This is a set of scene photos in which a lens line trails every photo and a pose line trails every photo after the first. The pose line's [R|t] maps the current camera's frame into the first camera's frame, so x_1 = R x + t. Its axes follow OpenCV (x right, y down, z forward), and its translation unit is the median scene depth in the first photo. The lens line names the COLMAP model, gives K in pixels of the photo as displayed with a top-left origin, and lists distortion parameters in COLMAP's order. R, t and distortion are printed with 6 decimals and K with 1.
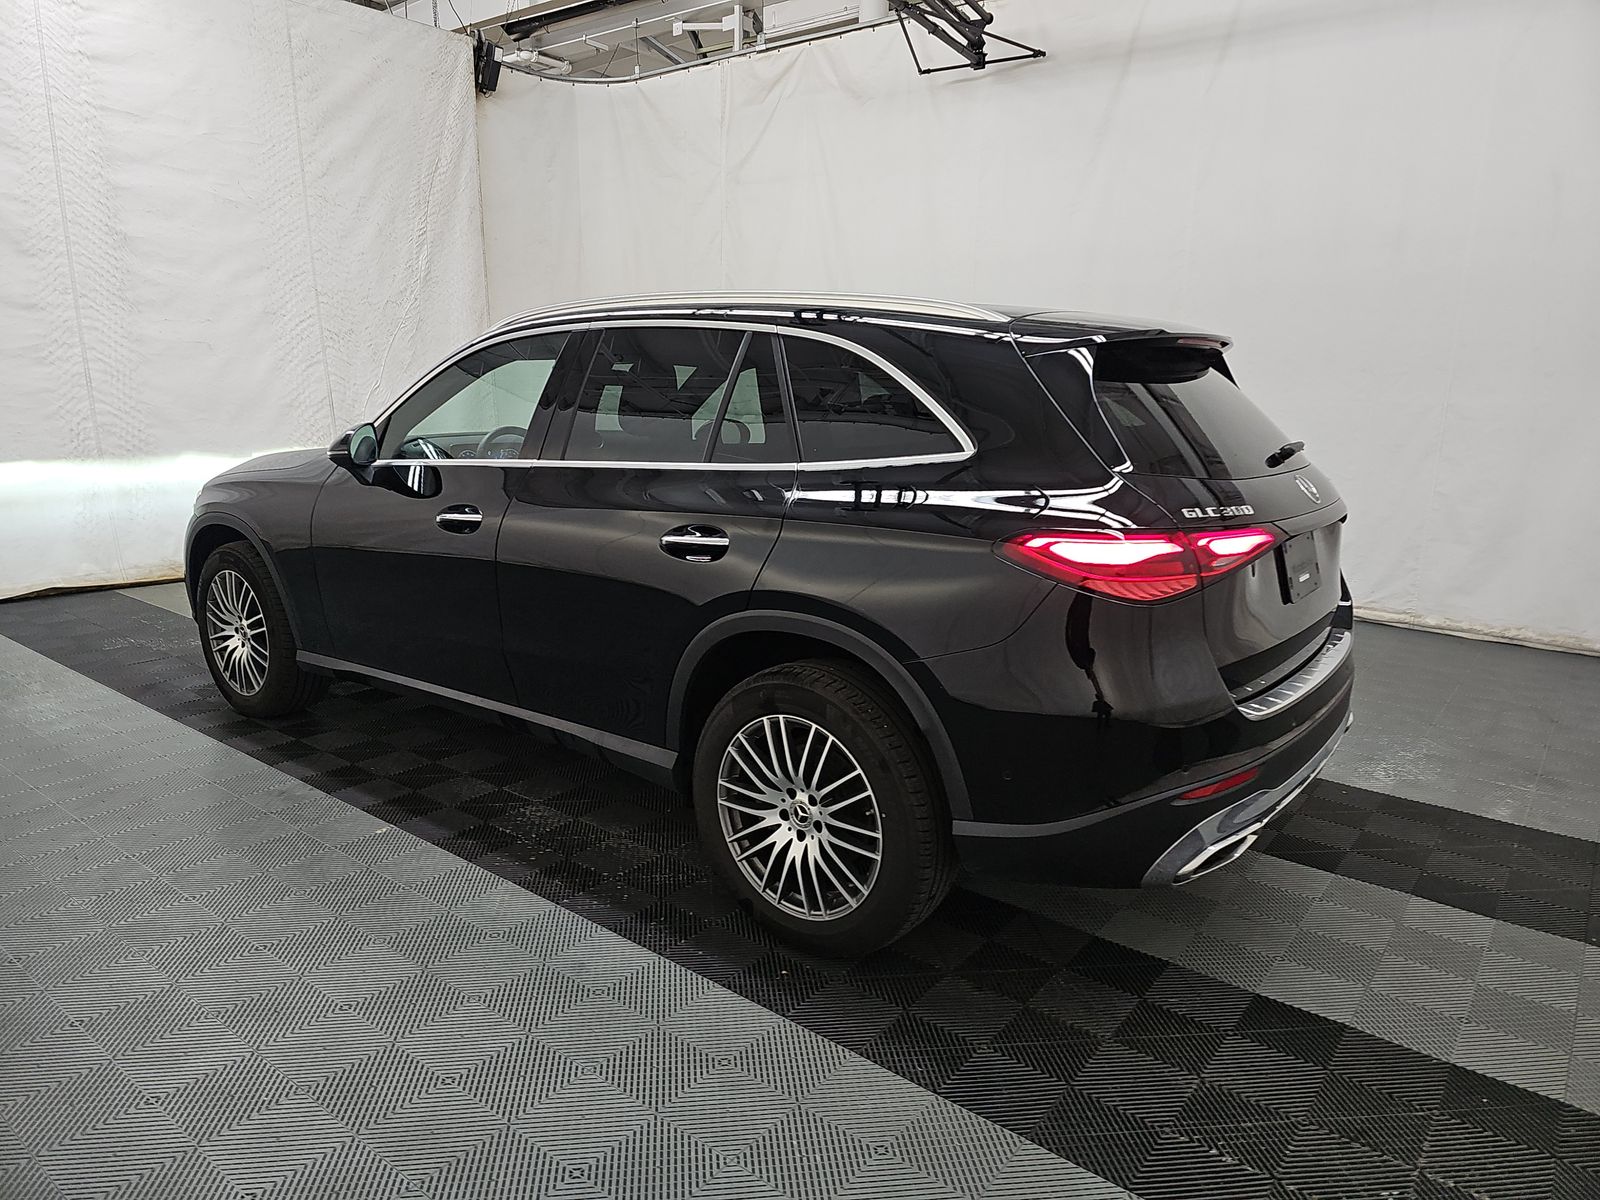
lens RADIAL K [[1047.3, 0, 806.6], [0, 1047.3, 595.4], [0, 0, 1]] dist [0.050356, -0.042636]
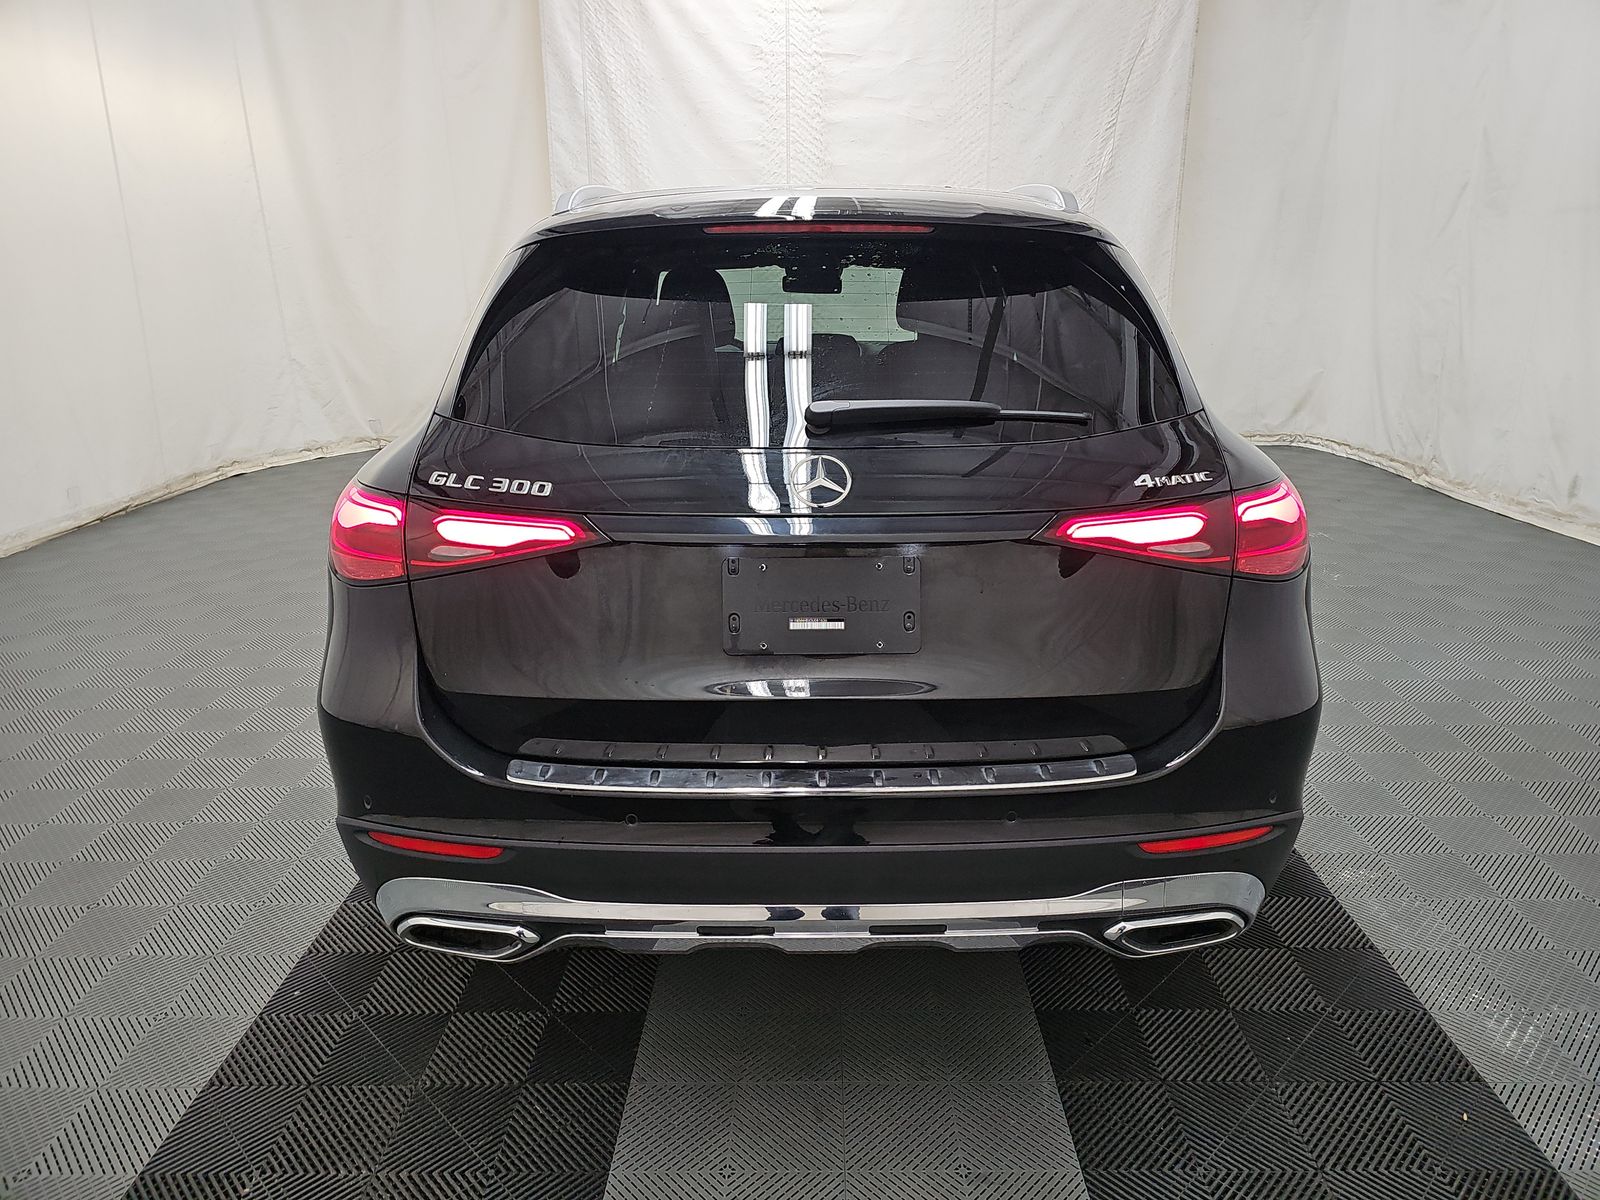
lens RADIAL K [[1047.3, 0, 806.6], [0, 1047.3, 595.4], [0, 0, 1]] dist [0.050356, -0.042636]
pose [[0.618635, 0.212955, -0.756268, 0.346583], [-0.145854, 0.976963, 0.155789, -0.047702], [0.772022, 0.013928, 0.635444, 0.235534]]
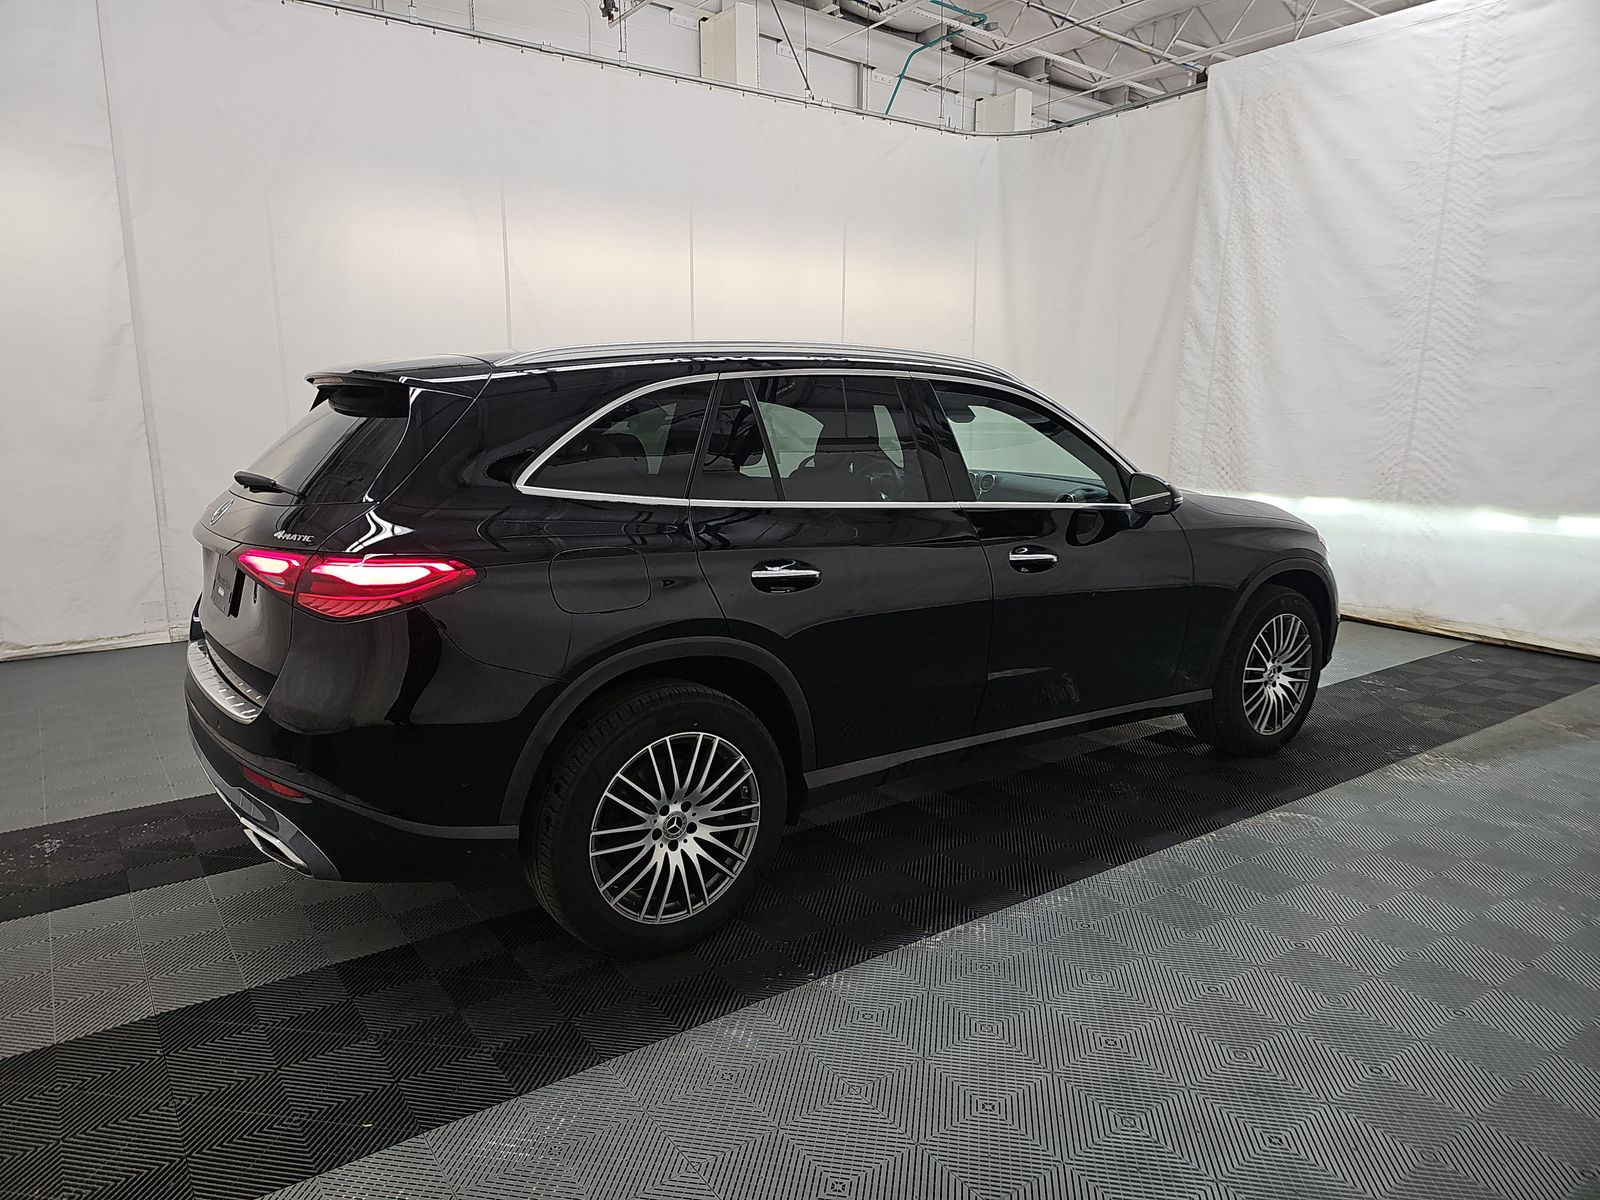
lens RADIAL K [[1047.3, 0, 806.6], [0, 1047.3, 595.4], [0, 0, 1]] dist [0.050356, -0.042636]
pose [[-0.261447, 0.155933, -0.952539, 0.510552], [-0.202372, 0.956074, 0.212057, -0.145682], [0.943764, 0.248209, -0.218407, 0.702138]]
